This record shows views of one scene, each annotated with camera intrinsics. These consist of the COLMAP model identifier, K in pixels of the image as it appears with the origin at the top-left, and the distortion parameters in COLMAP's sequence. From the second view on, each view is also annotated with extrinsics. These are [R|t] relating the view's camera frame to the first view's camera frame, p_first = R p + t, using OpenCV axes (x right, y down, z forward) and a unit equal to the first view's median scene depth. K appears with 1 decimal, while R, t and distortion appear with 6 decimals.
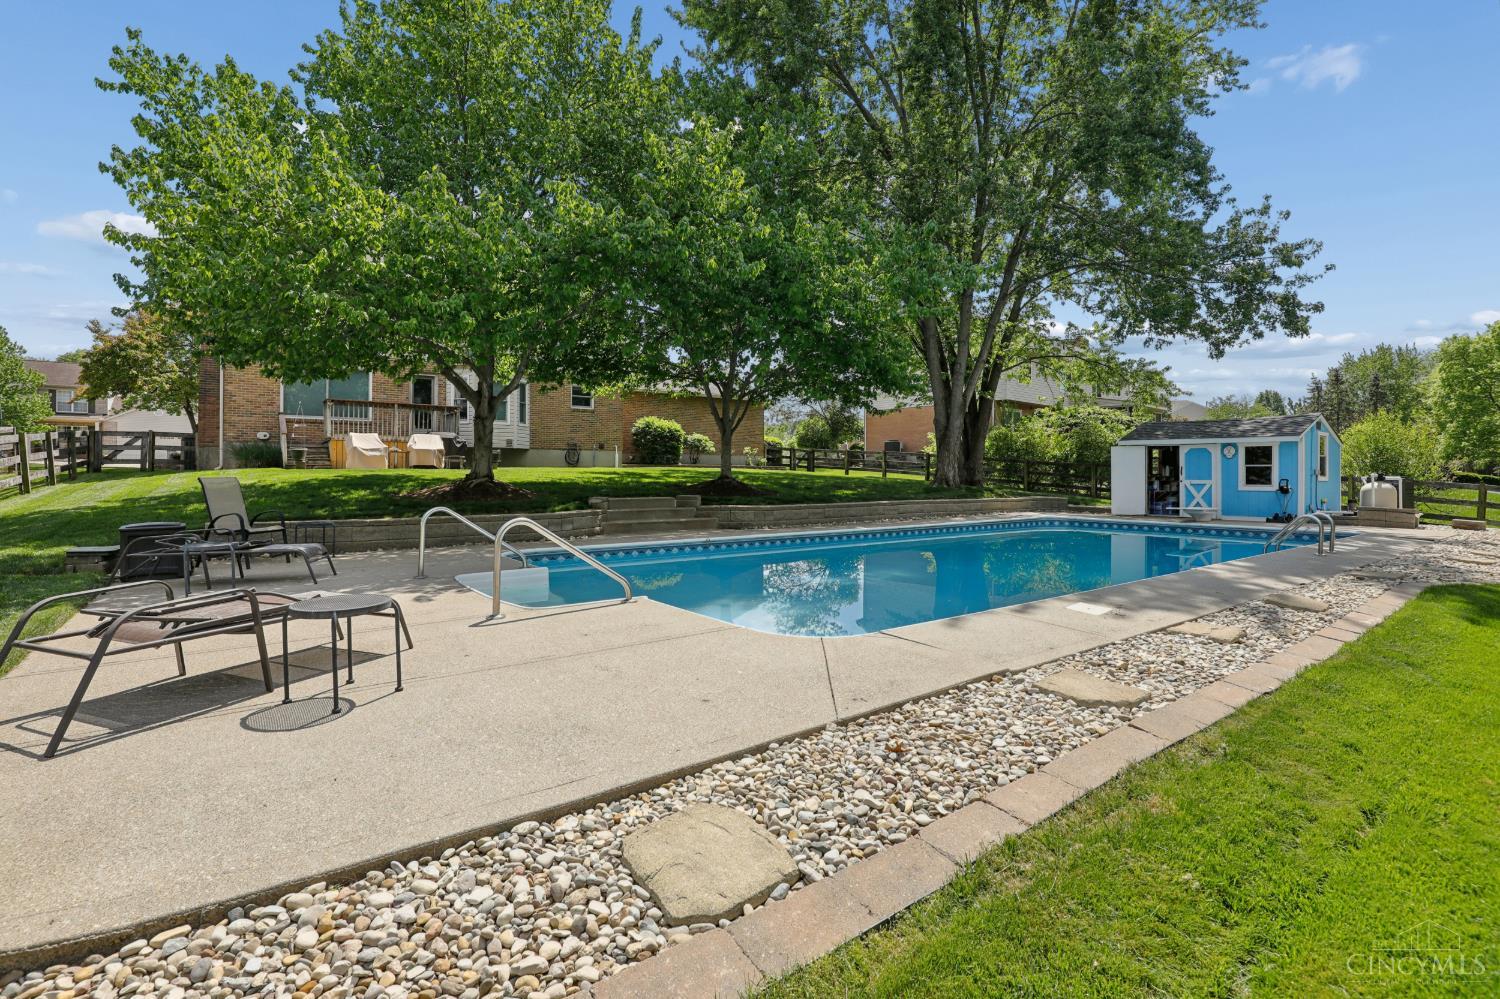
lens RADIAL K [[691.6, 0, 746.2], [0, 691.6, 490.9], [0, 0, 1]] dist [-0.030793, 0.003797]
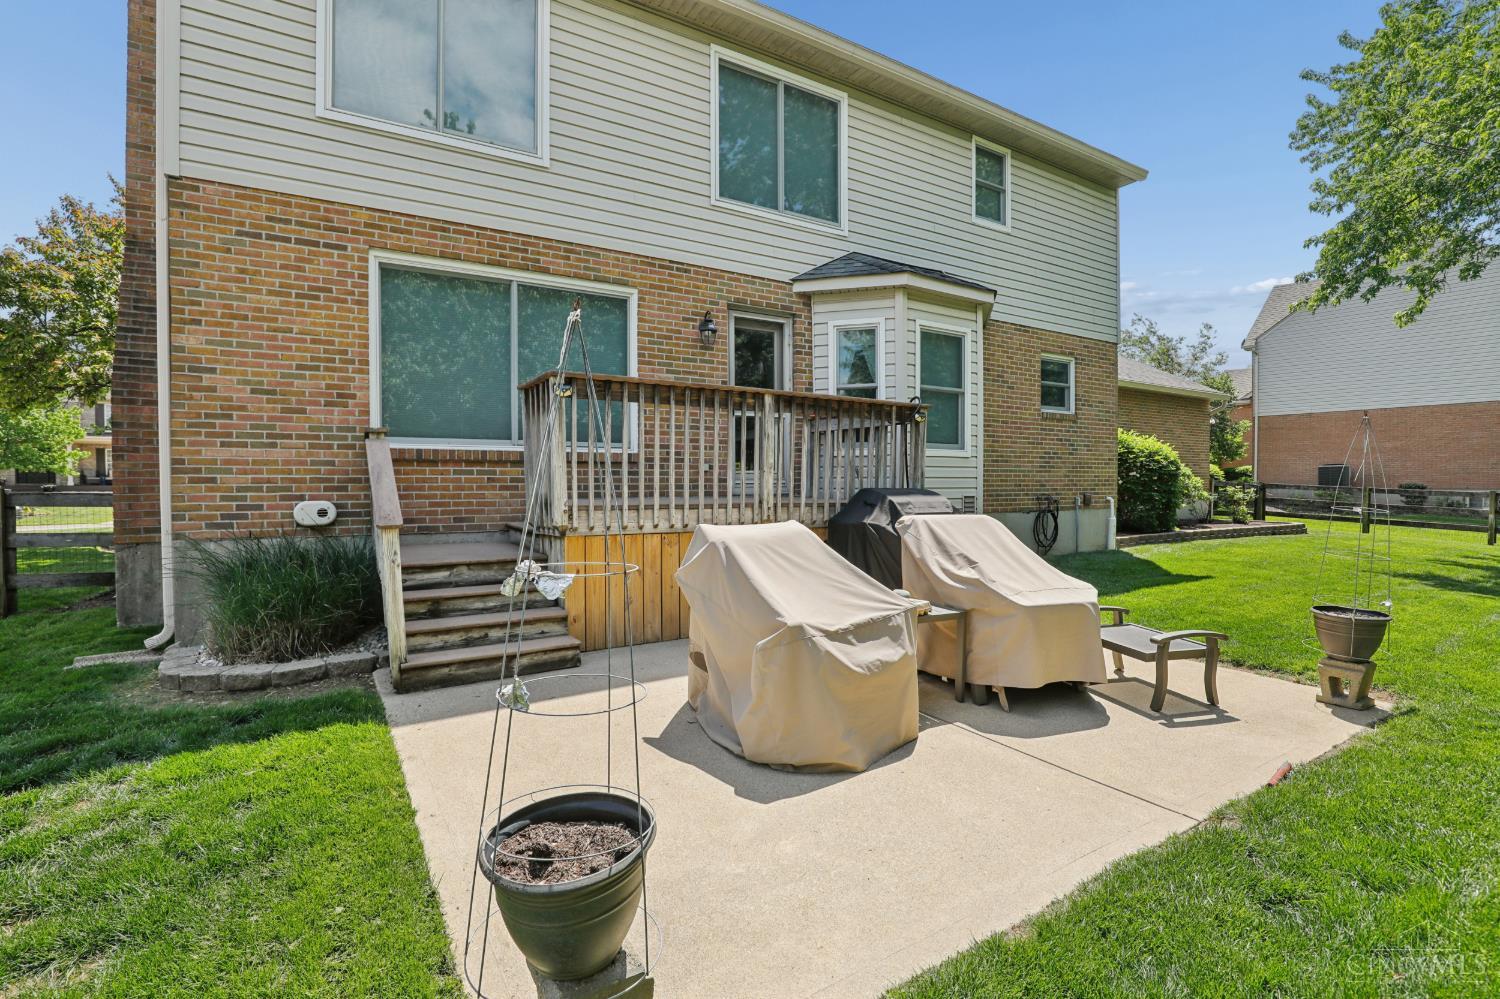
lens RADIAL K [[691.6, 0, 754.2], [0, 691.6, 495.2], [0, 0, 1]] dist [-0.030793, 0.003797]
pose [[0.997196, -0.001260, -0.074818, -0.435988], [0.000989, 0.999993, -0.003656, -0.074853], [0.074822, 0.003571, 0.997191, 0.629482]]
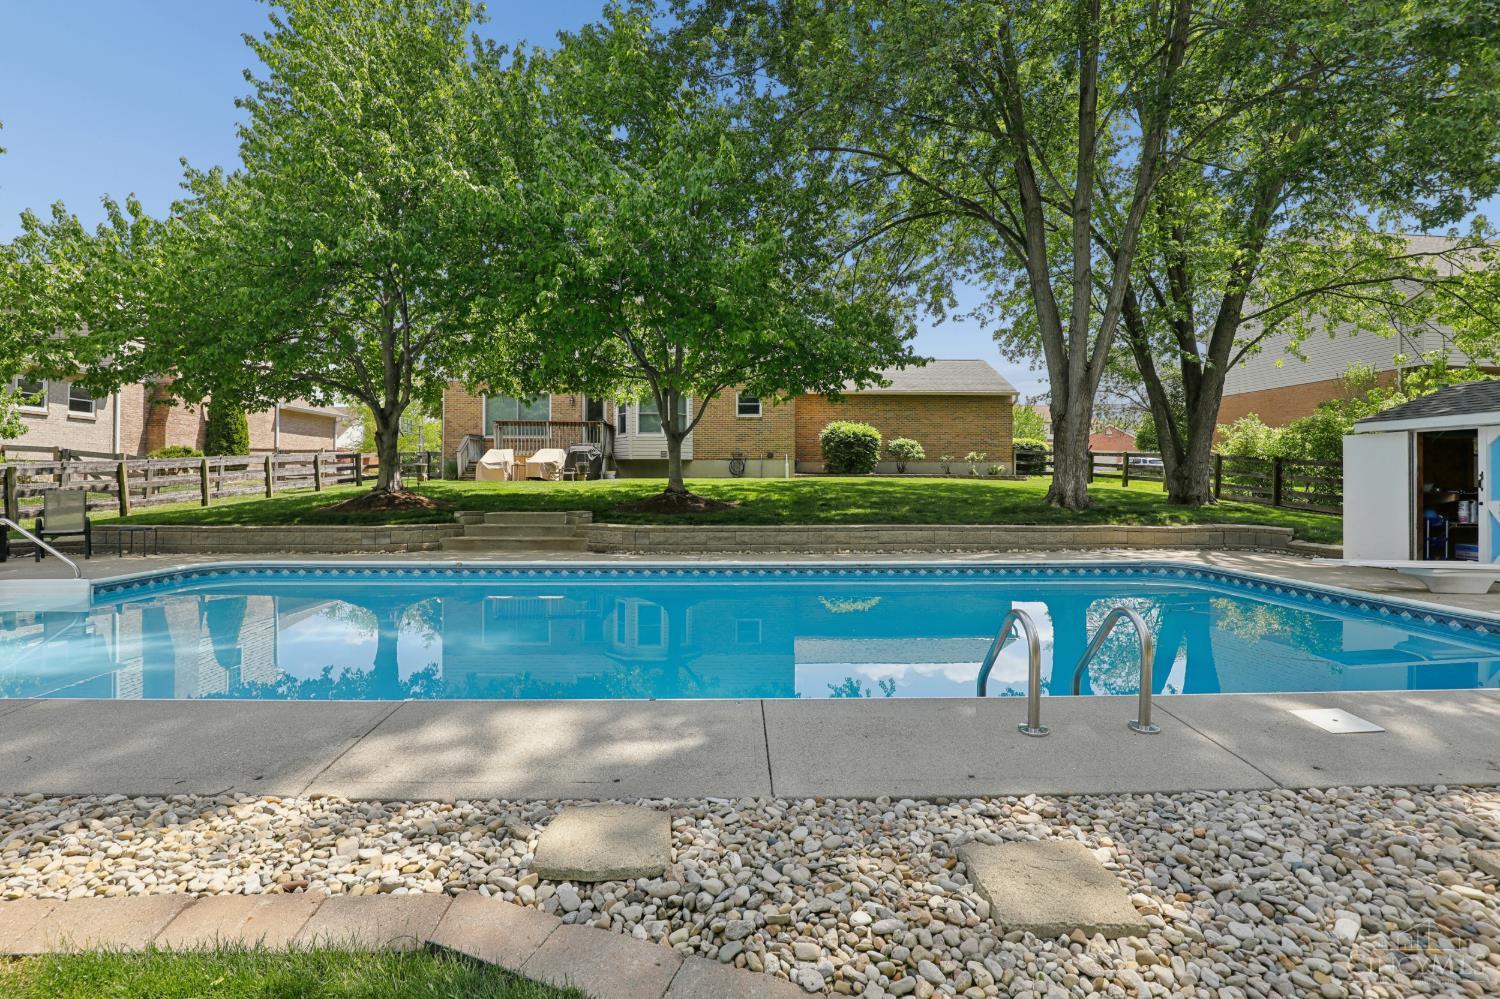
lens RADIAL K [[691.6, 0, 750.4], [0, 691.6, 491.6], [0, 0, 1]] dist [-0.030793, 0.003797]
pose [[0.823202, 0.006242, -0.567714, 0.345593], [-0.012351, 0.999900, -0.006916, -0.009382], [0.567614, 0.012705, 0.823197, 0.234846]]
